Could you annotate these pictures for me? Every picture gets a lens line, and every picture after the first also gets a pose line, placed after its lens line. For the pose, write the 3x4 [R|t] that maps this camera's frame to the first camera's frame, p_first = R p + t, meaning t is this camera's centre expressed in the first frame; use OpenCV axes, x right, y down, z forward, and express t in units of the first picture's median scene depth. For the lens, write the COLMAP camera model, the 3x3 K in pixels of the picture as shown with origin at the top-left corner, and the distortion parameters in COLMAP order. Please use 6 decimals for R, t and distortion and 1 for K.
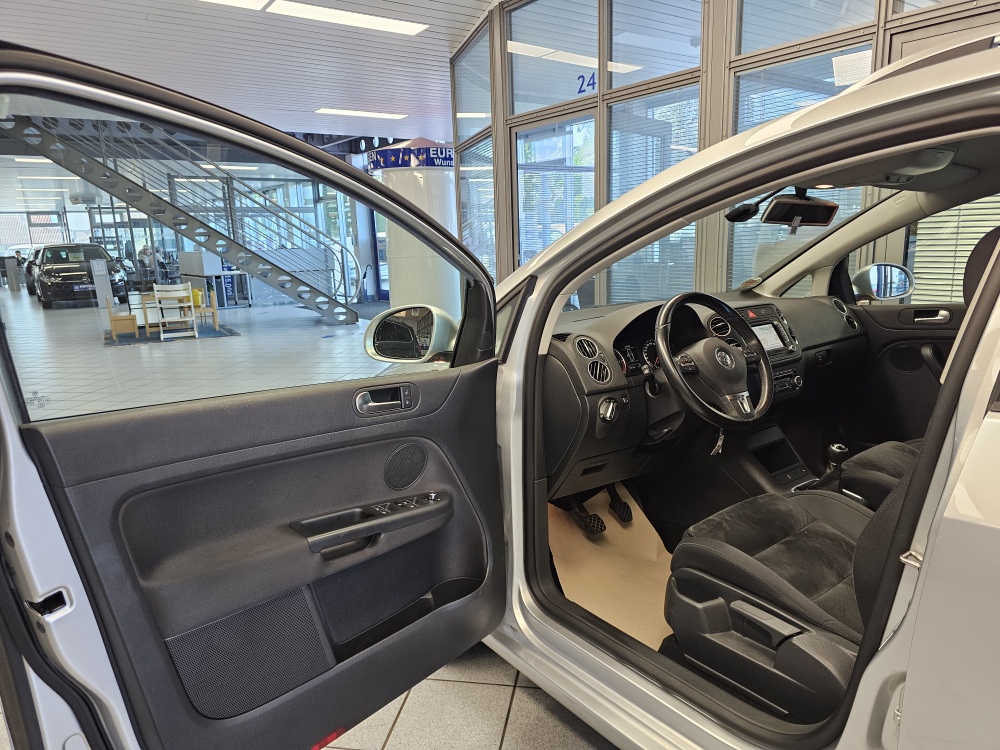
lens RADIAL K [[668.8, 0, 505.0], [0, 668.8, 378.6], [0, 0, 1]] dist [0.064913, -0.084302]
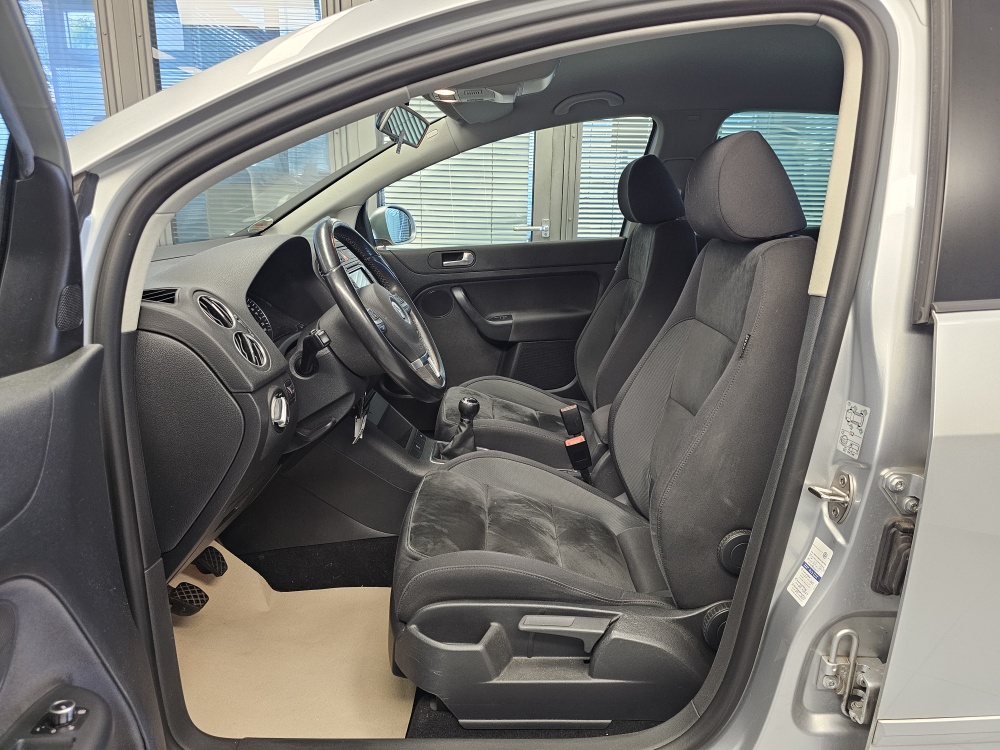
lens RADIAL K [[668.8, 0, 505.0], [0, 668.8, 378.6], [0, 0, 1]] dist [0.064913, -0.084302]
pose [[0.599062, -0.164075, 0.783712, -0.084581], [0.129409, 0.985752, 0.107454, -0.008779], [-0.790176, 0.037048, 0.611759, 0.206109]]
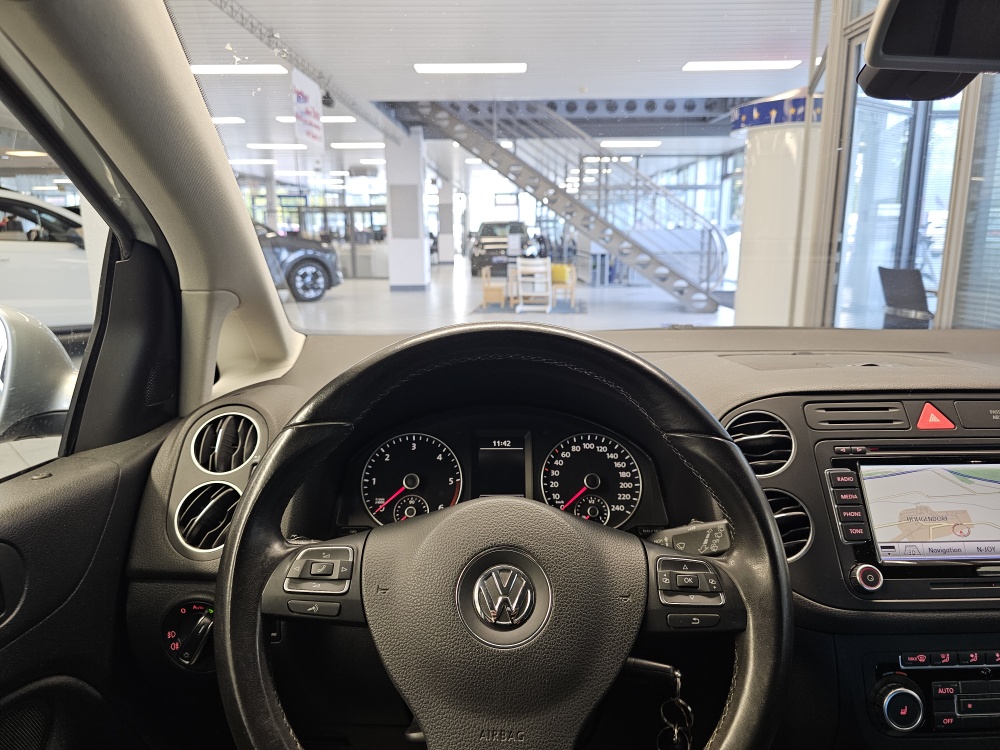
lens RADIAL K [[687.5, 0, 499.3], [0, 687.5, 355.0], [0, 0, 1]] dist [0.052363, -0.064355]
pose [[0.813161, 0.132946, -0.566653, 0.202944], [-0.140429, 0.989616, 0.030660, -0.056263], [0.564845, 0.054643, 0.823386, 0.344897]]
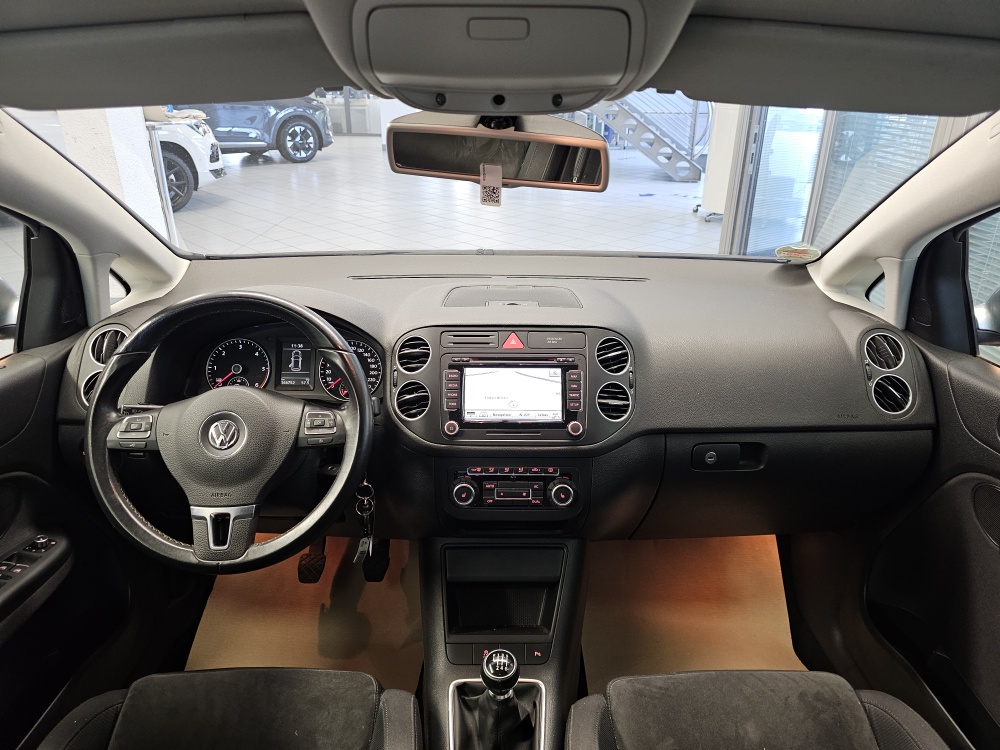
lens RADIAL K [[683.8, 0, 509.2], [0, 683.8, 352.2], [0, 0, 1]] dist [0.068181, -0.088628]
pose [[0.809207, 0.257454, -0.528111, 0.340486], [-0.157046, 0.960953, 0.227827, -0.109391], [0.566145, -0.101421, 0.818043, 0.306992]]
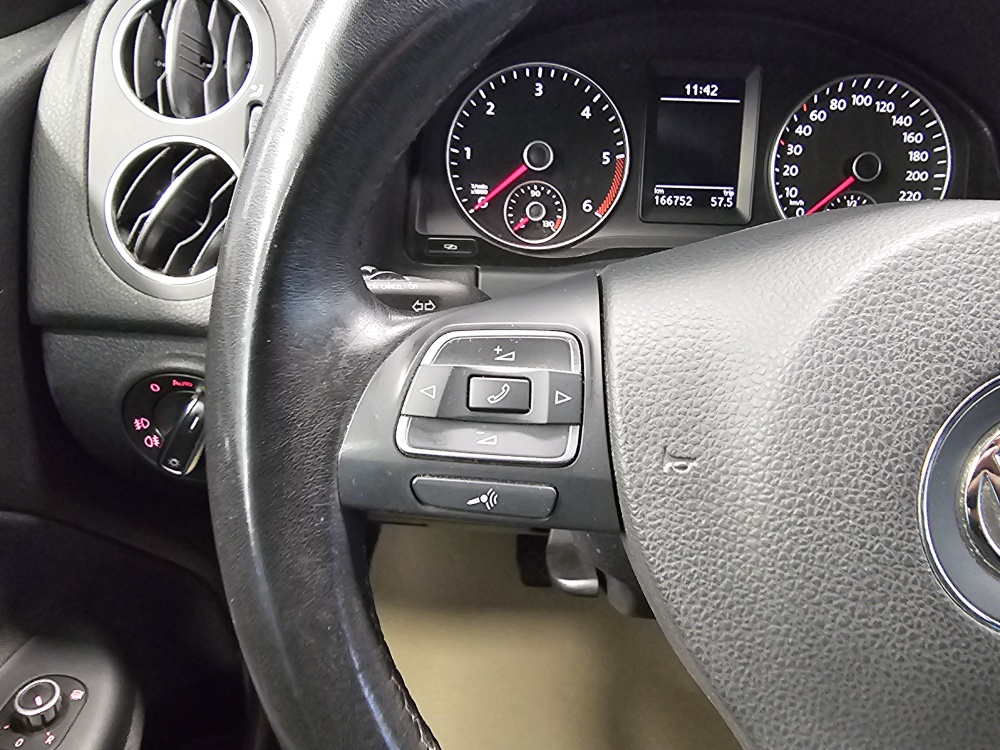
lens RADIAL K [[684.3, 0, 479.9], [0, 684.3, 355.8], [0, 0, 1]] dist [-0.002649, -0.004931]
pose [[0.801143, 0.395399, -0.449254, 0.130597], [-0.170383, 0.870293, 0.462125, -0.032158], [0.573706, -0.293683, 0.764599, 0.397424]]
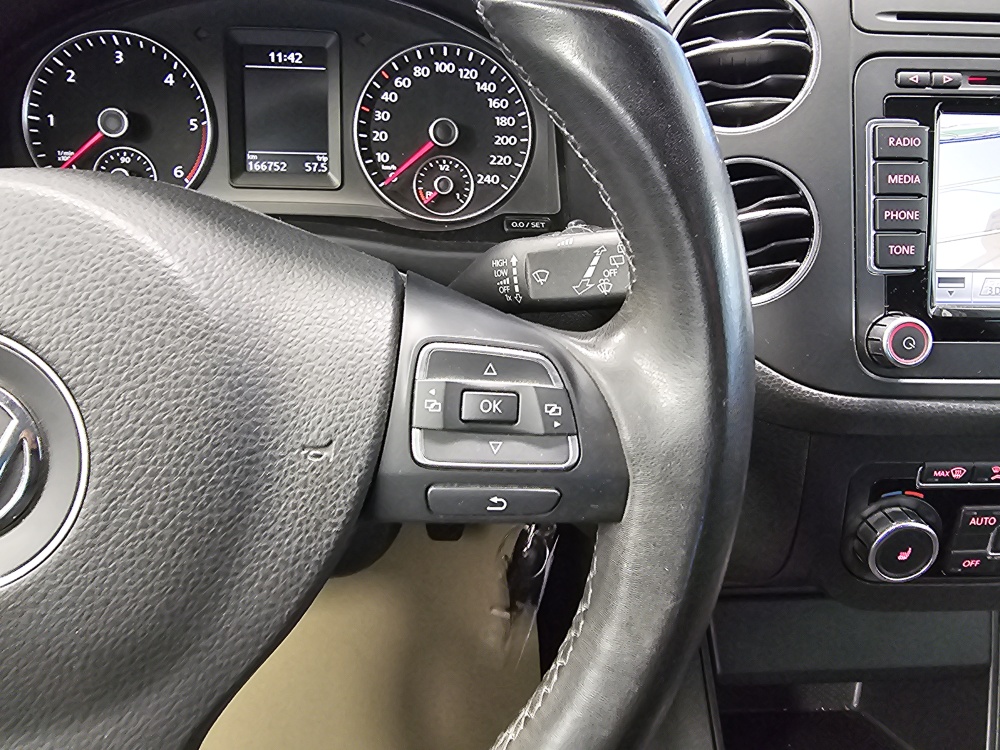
lens RADIAL K [[682.6, 0, 515.4], [0, 682.6, 315.1], [0, 0, 1]] dist [0.003341, -0.001534]
pose [[0.830478, 0.378185, -0.409002, 0.184214], [-0.177330, 0.875513, 0.449479, -0.044301], [0.528073, -0.300754, 0.794157, 0.431476]]
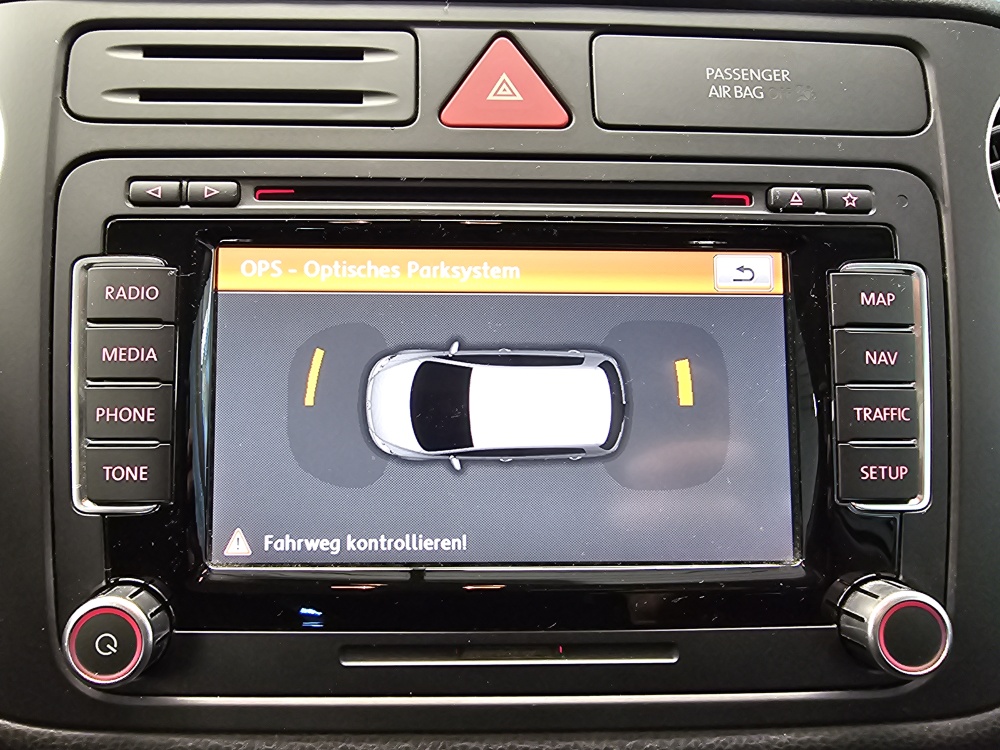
lens RADIAL K [[684.3, 0, 479.9], [0, 684.3, 355.8], [0, 0, 1]] dist [-0.002649, -0.004931]
pose [[0.820167, 0.327336, -0.469231, 0.221432], [-0.164225, 0.920337, 0.354979, -0.050523], [0.548048, -0.214083, 0.808587, 0.491467]]
